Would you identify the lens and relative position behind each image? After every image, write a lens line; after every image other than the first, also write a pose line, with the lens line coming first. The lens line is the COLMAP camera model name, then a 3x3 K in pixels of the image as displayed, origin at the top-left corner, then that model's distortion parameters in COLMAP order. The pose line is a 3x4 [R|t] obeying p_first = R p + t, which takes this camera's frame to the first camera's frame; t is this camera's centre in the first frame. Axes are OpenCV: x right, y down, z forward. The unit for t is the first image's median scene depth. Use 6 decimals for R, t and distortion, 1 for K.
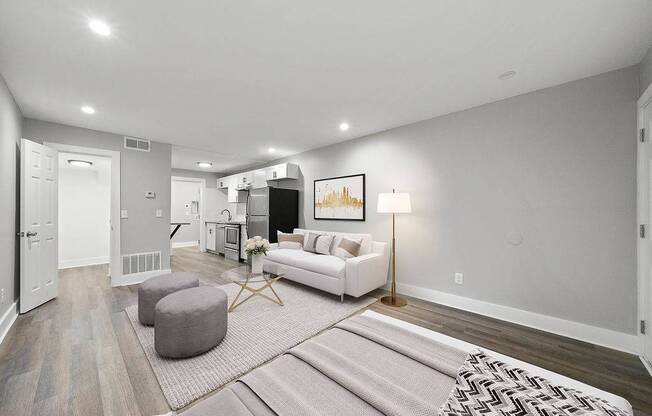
lens RADIAL K [[242.7, 0, 329.5], [0, 242.7, 206.1], [0, 0, 1]] dist [0.000323, -0.000093]
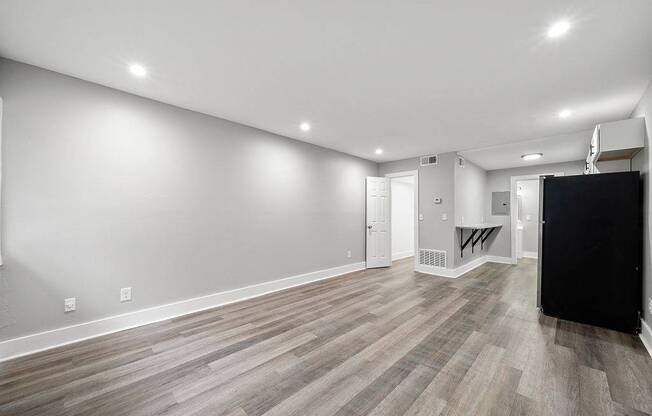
lens RADIAL K [[242.7, 0, 325.3], [0, 242.7, 206.3], [0, 0, 1]] dist [0.000323, -0.000093]
pose [[-0.041525, -0.029593, -0.998699, 0.471276], [0.016598, 0.999403, -0.030304, 0.006525], [0.999000, -0.017835, -0.041009, 0.544039]]
